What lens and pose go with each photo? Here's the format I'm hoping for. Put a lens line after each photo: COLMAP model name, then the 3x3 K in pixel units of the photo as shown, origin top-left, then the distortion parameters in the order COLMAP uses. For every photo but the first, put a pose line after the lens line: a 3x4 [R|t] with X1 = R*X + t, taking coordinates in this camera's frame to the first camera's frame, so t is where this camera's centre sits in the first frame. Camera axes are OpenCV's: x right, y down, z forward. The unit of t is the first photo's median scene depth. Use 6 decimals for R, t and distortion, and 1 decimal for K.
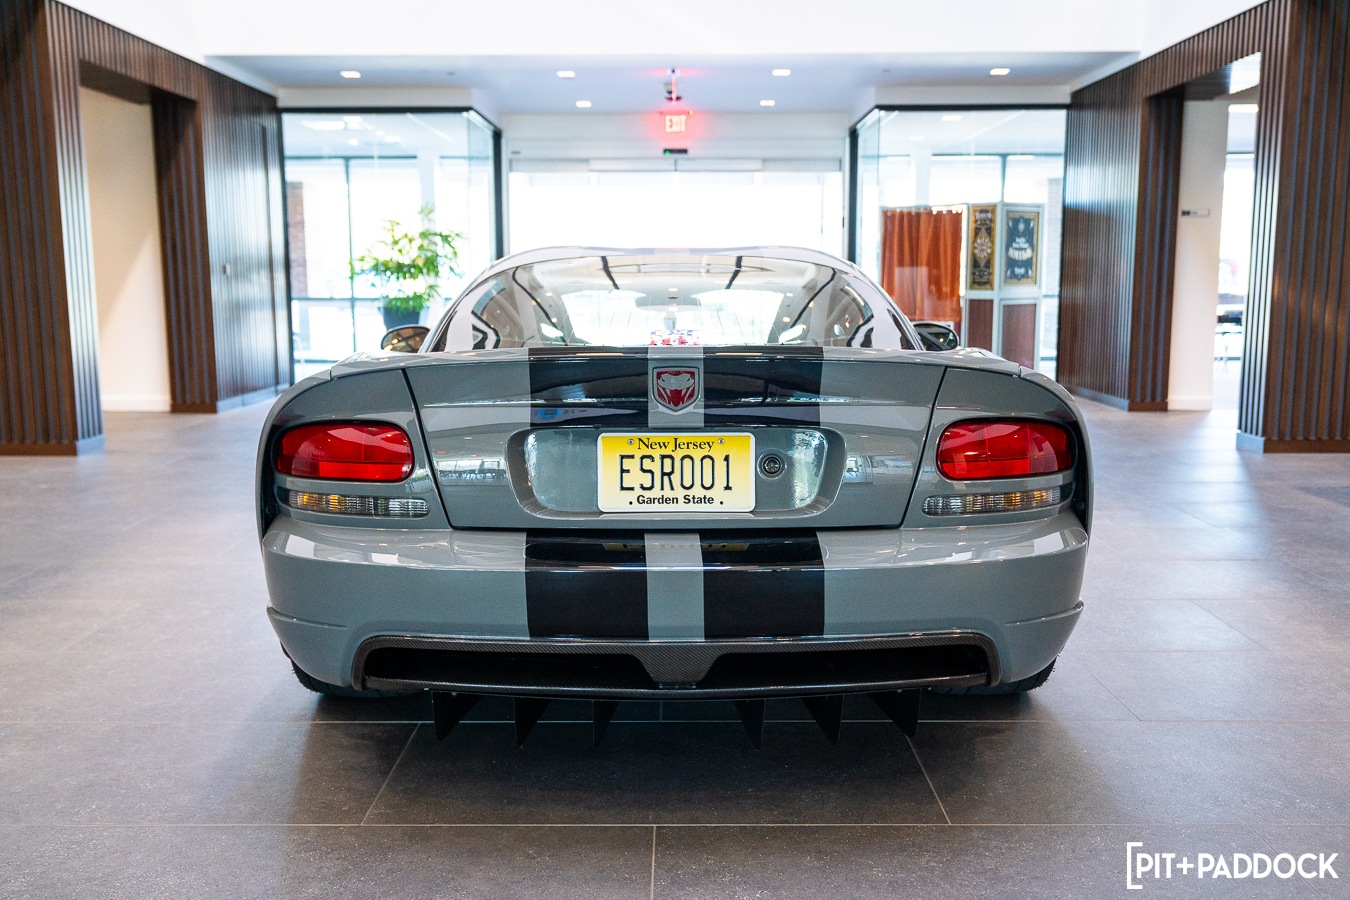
lens RADIAL K [[1261.2, 0, 675.0], [0, 1261.2, 452.4], [0, 0, 1]] dist [0.017897, 0.000000]
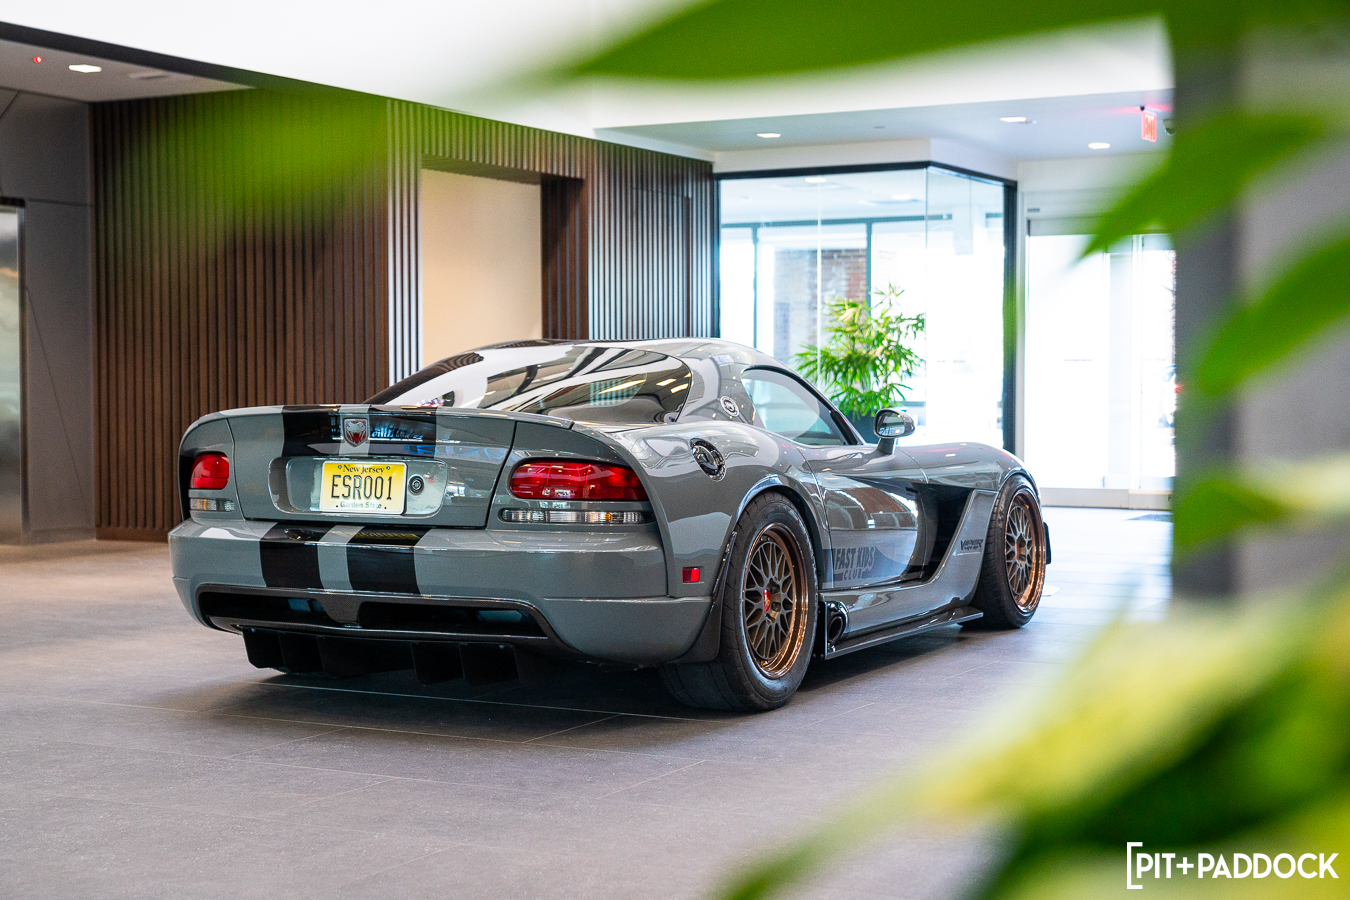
lens RADIAL K [[2106.6, 0, 676.4], [0, 2106.6, 449.9], [0, 0, 1]] dist [0.057680, 0.000000]
pose [[0.884624, 0.018346, -0.465944, 1.540201], [-0.066995, 0.993860, -0.088062, 0.171748], [0.461467, 0.109118, 0.880421, -1.096819]]
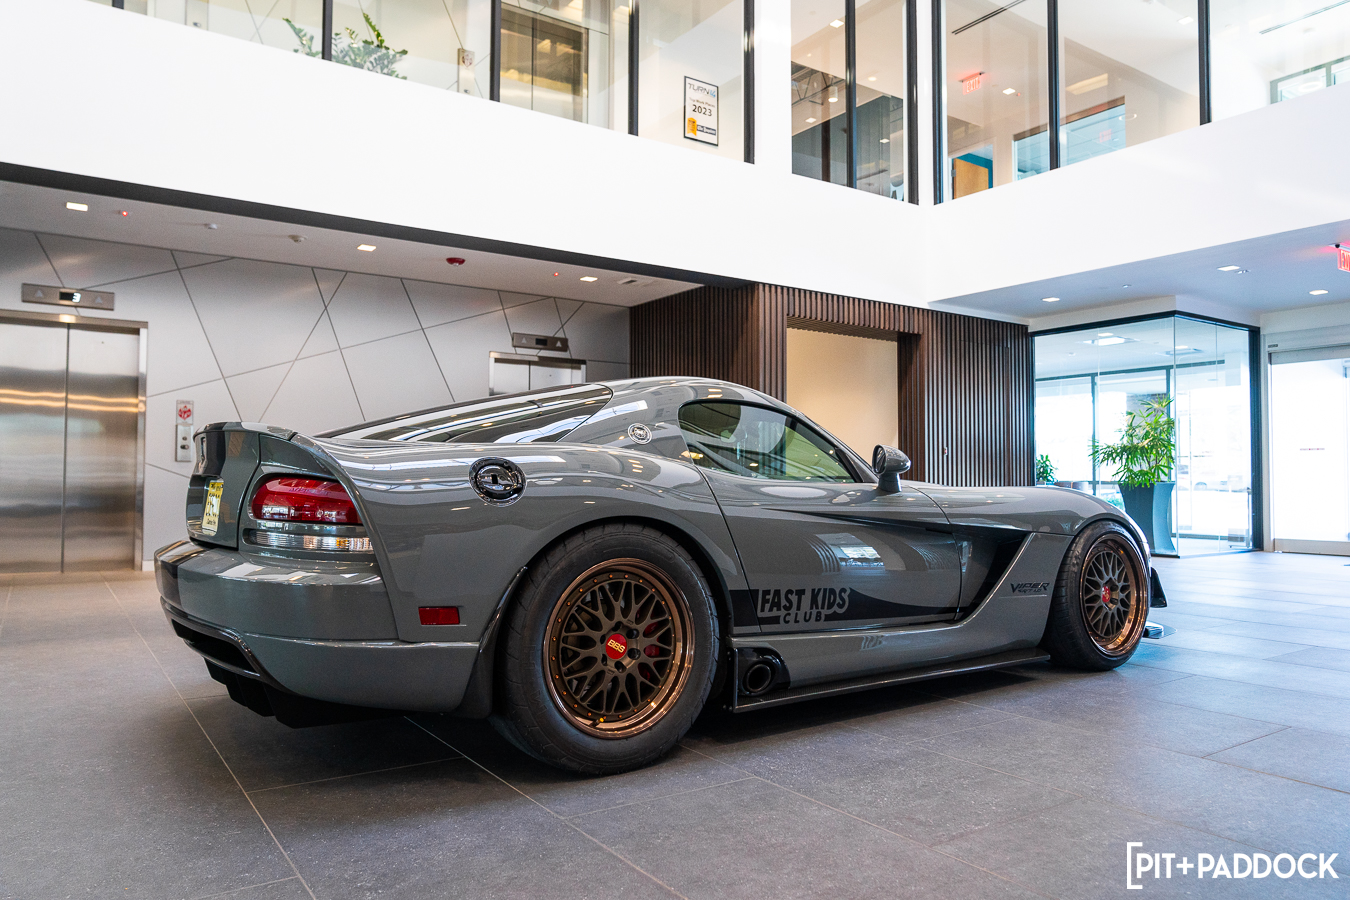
lens RADIAL K [[920.5, 0, 667.0], [0, 920.5, 460.1], [0, 0, 1]] dist [-0.019657, 0.007279]
pose [[0.564259, -0.011247, -0.825521, 1.277526], [-0.121705, 0.987850, -0.096647, 0.000712], [0.816578, 0.155004, 0.556034, 0.818369]]
